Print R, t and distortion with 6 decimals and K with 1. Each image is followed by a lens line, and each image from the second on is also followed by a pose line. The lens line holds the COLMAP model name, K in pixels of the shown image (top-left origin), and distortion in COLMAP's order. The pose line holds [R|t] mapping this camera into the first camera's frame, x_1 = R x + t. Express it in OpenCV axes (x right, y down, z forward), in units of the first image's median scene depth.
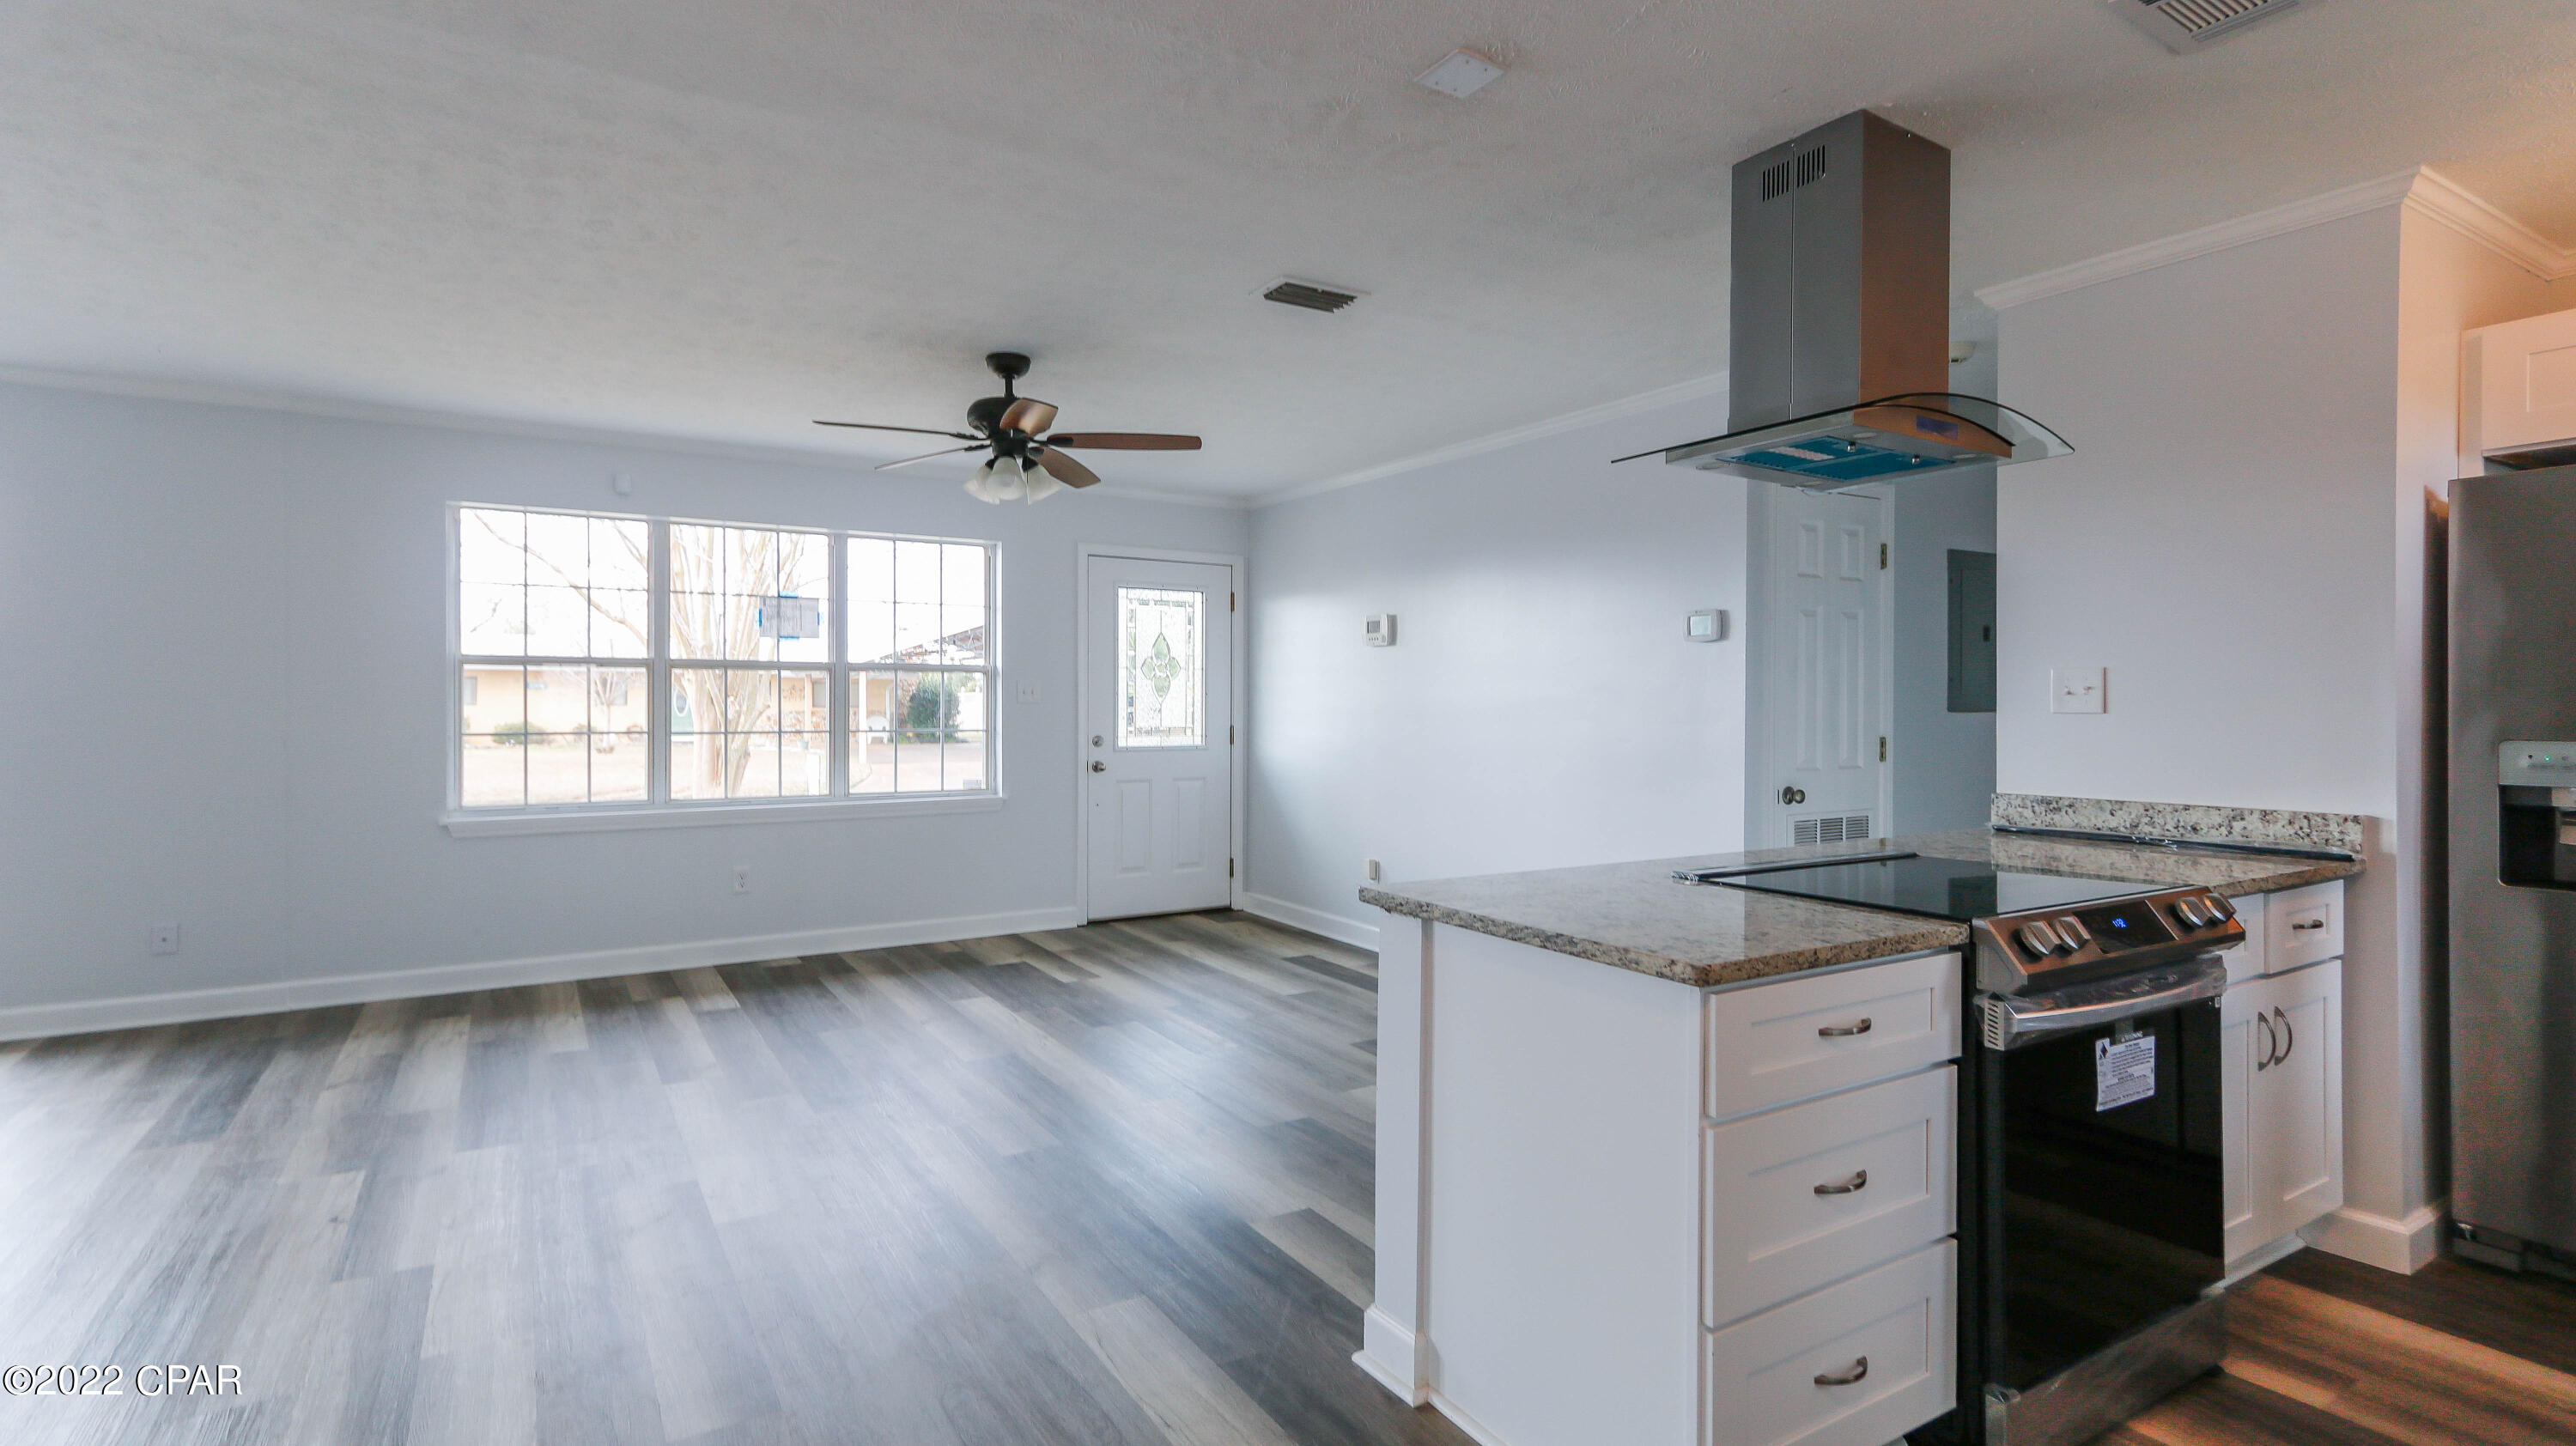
lens RADIAL K [[1164.9, 0, 1282.2], [0, 1164.9, 706.4], [0, 0, 1]] dist [0.022742, 0.000130]
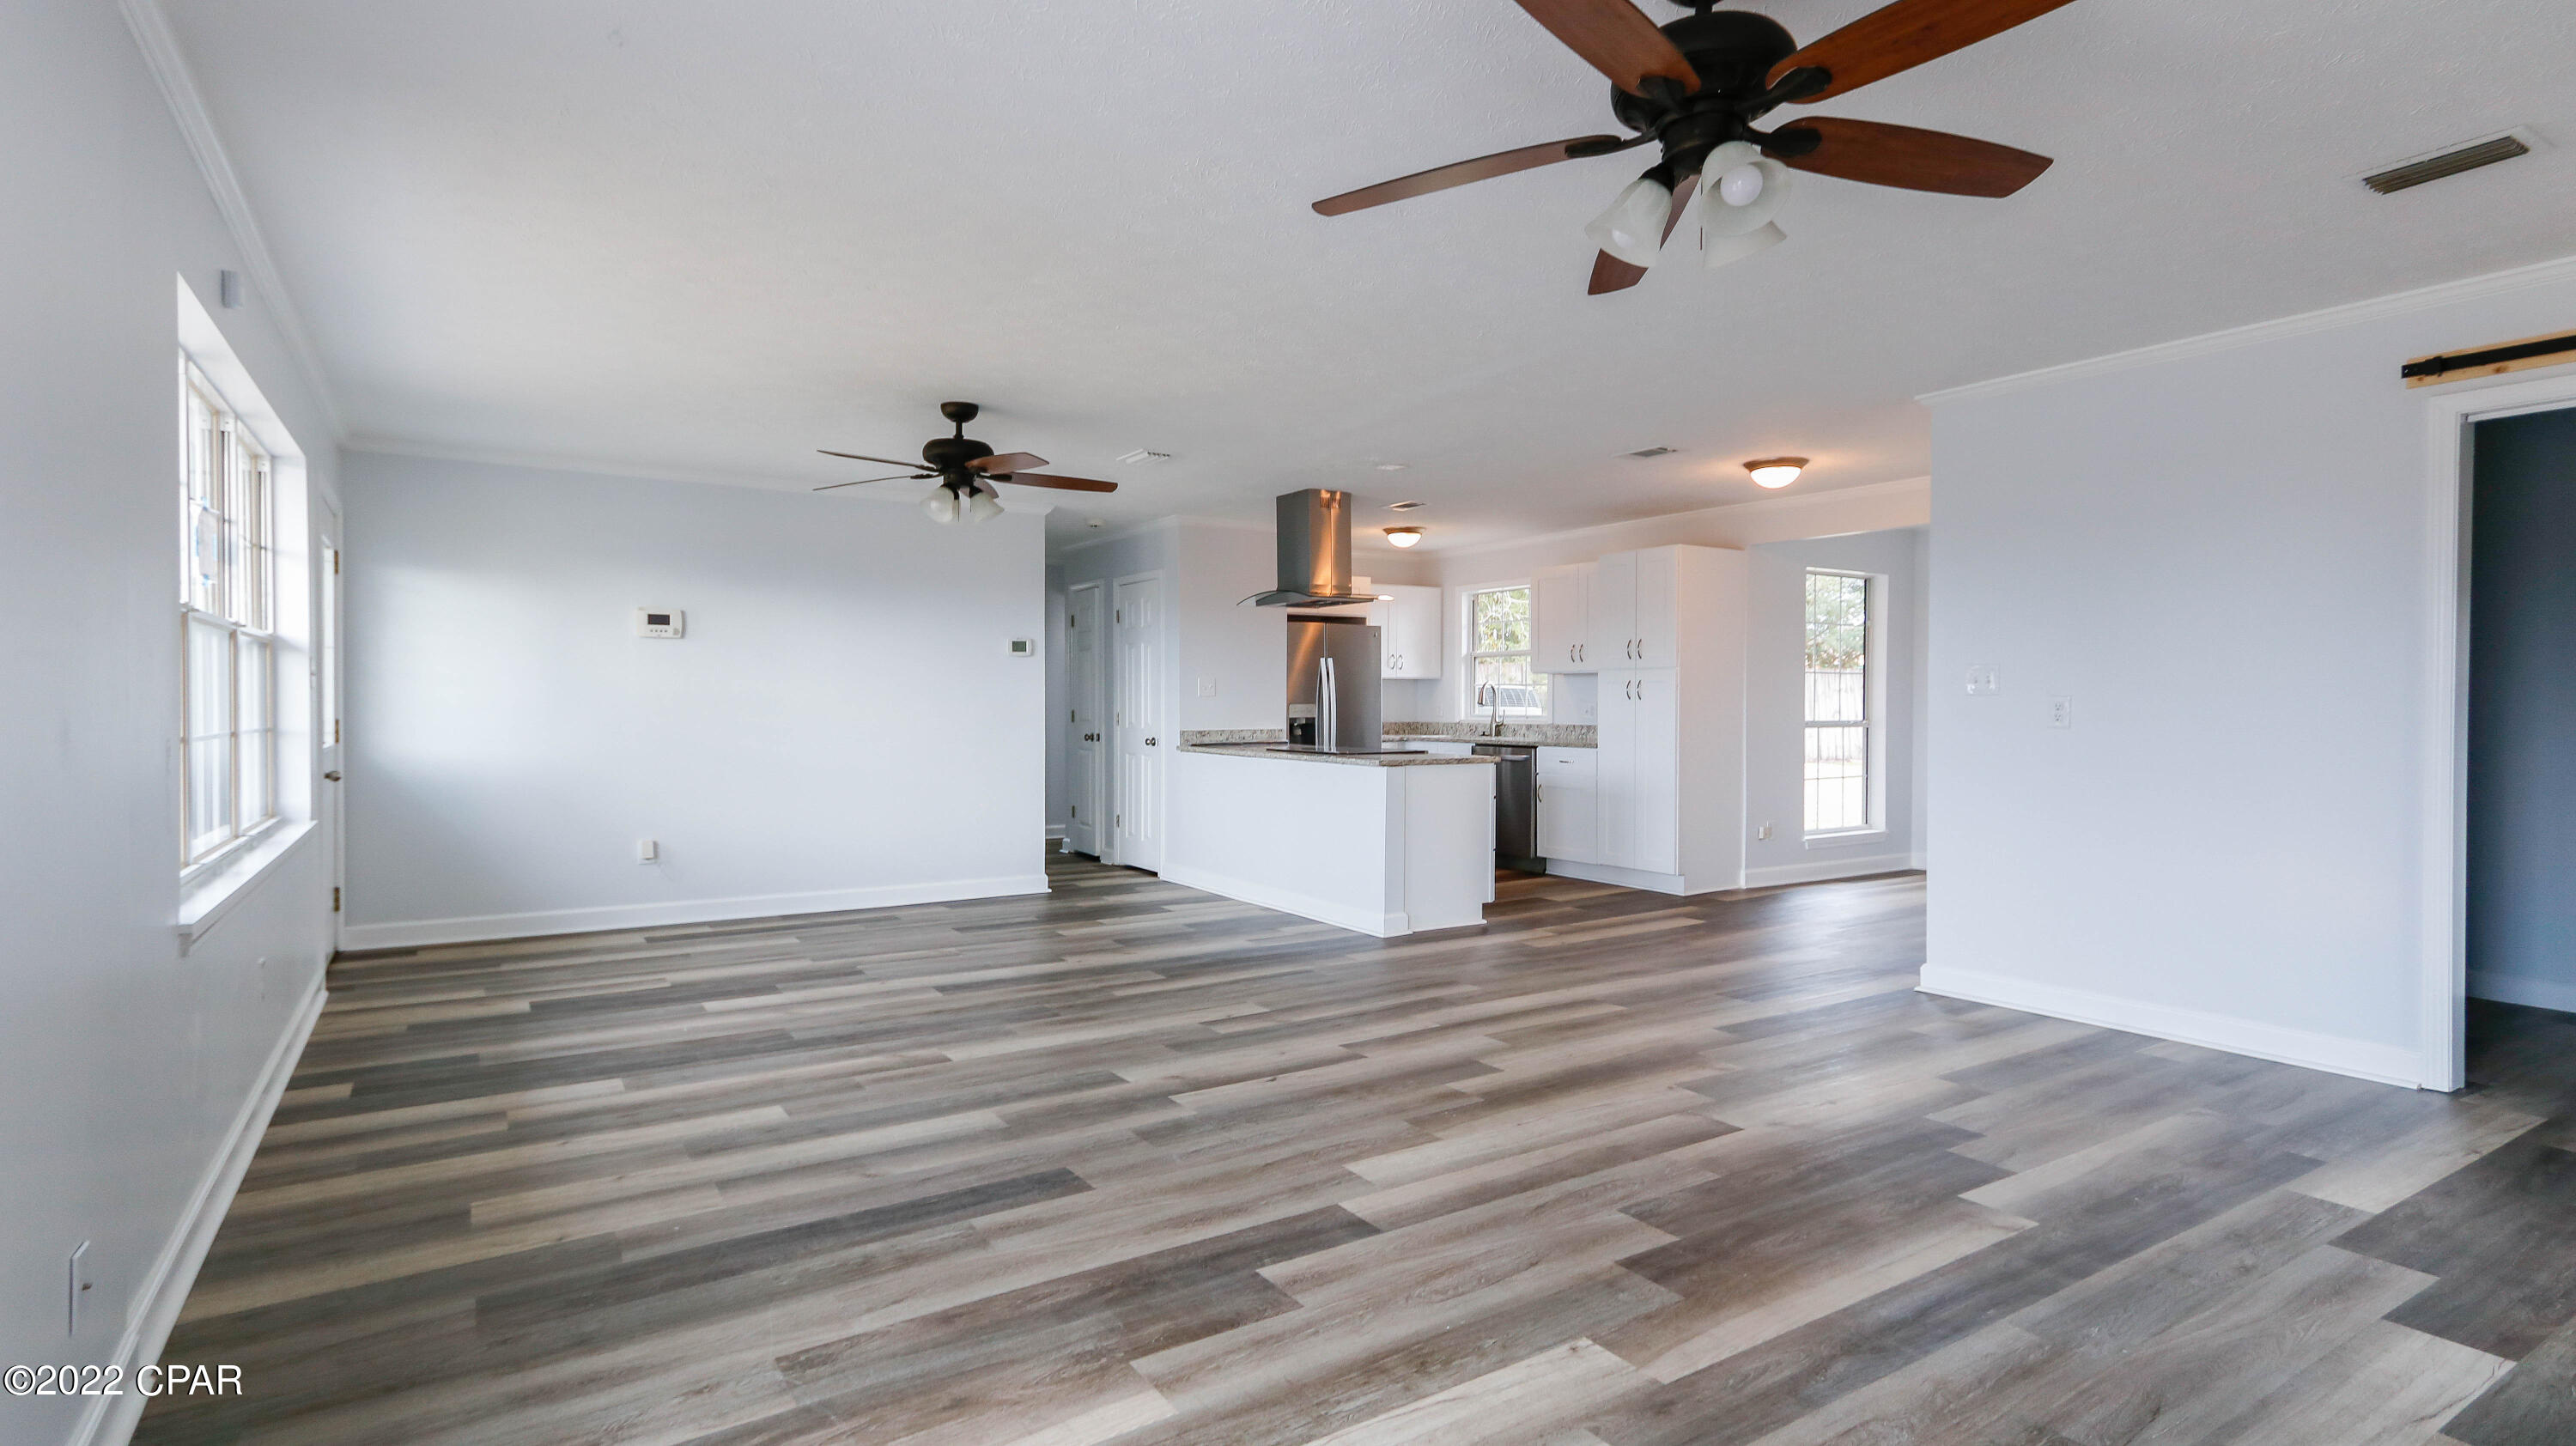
lens RADIAL K [[1172.0, 0, 1159.8], [0, 1172.0, 720.8], [0, 0, 1]] dist [0.022973, 0.000022]
pose [[0.089985, -0.021492, 0.995711, -1.334597], [0.002732, 0.999769, 0.021333, 0.002580], [-0.995939, 0.000801, 0.090023, 0.636556]]
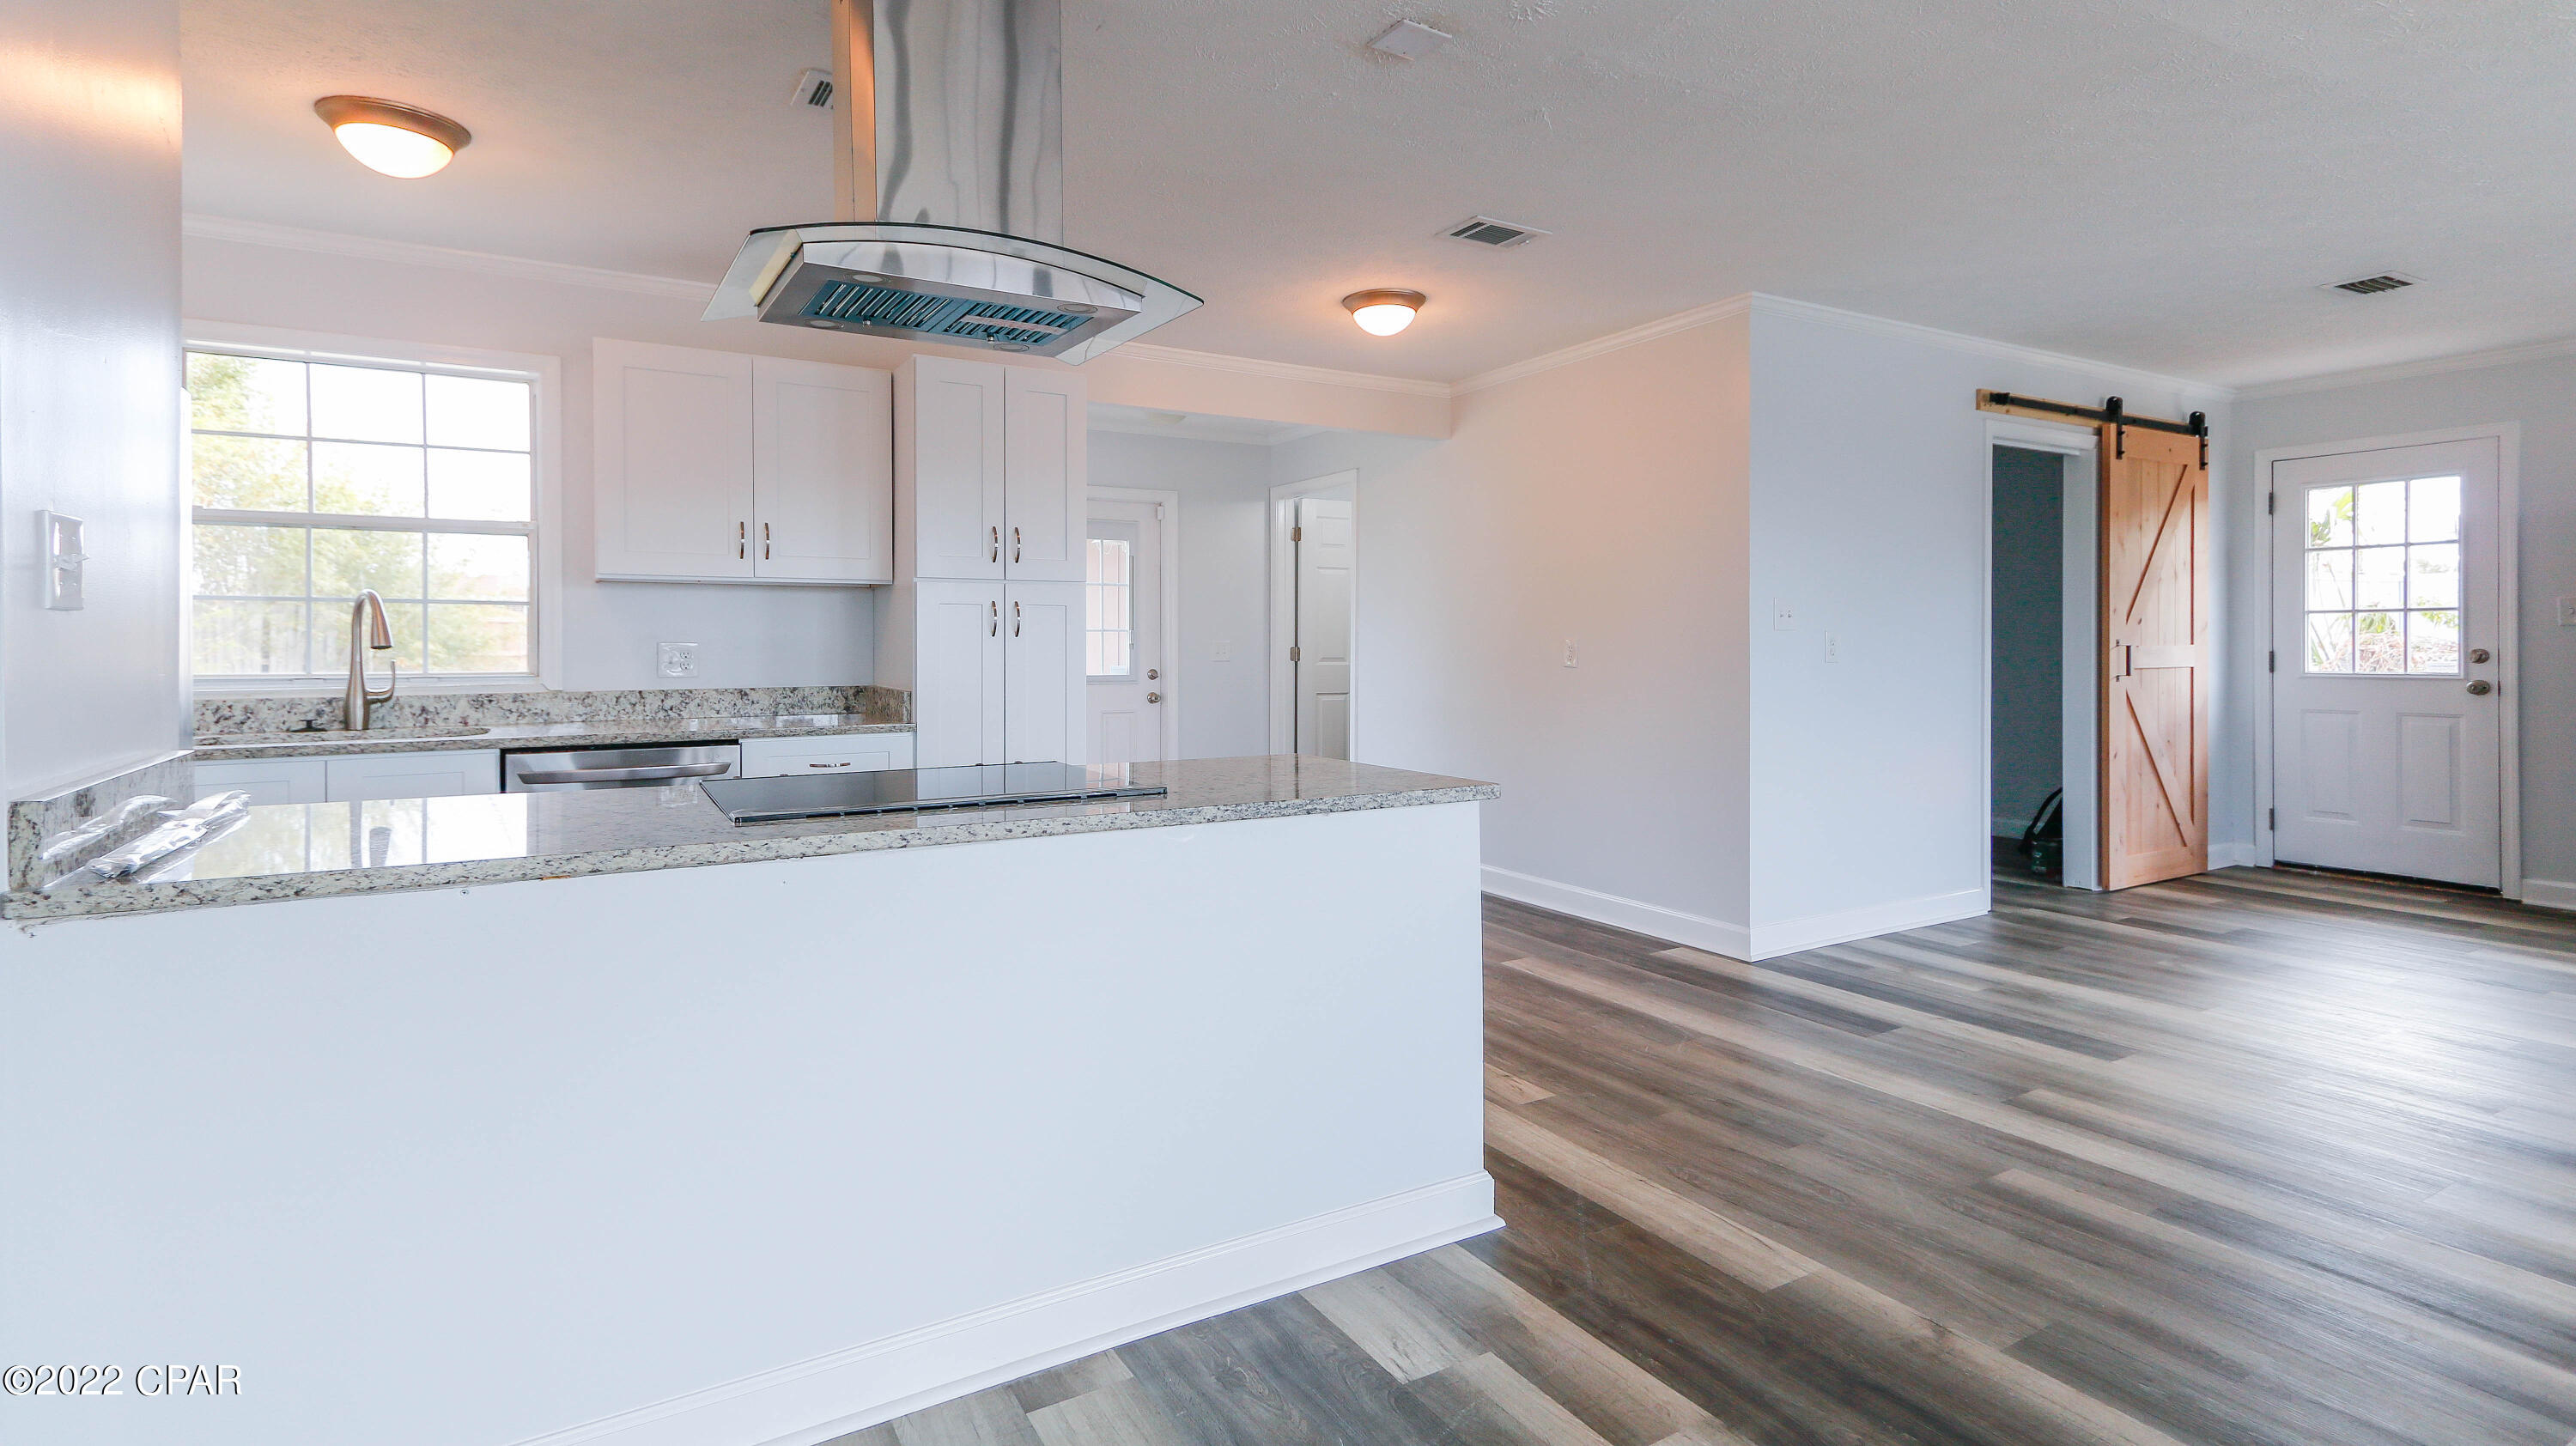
lens RADIAL K [[1164.9, 0, 1282.2], [0, 1164.9, 706.4], [0, 0, 1]] dist [0.022742, 0.000130]
pose [[-0.998157, -0.004036, 0.060552, 0.086961], [-0.000357, 0.998160, 0.060640, 0.009584], [-0.060685, 0.060506, -0.996321, 1.020876]]
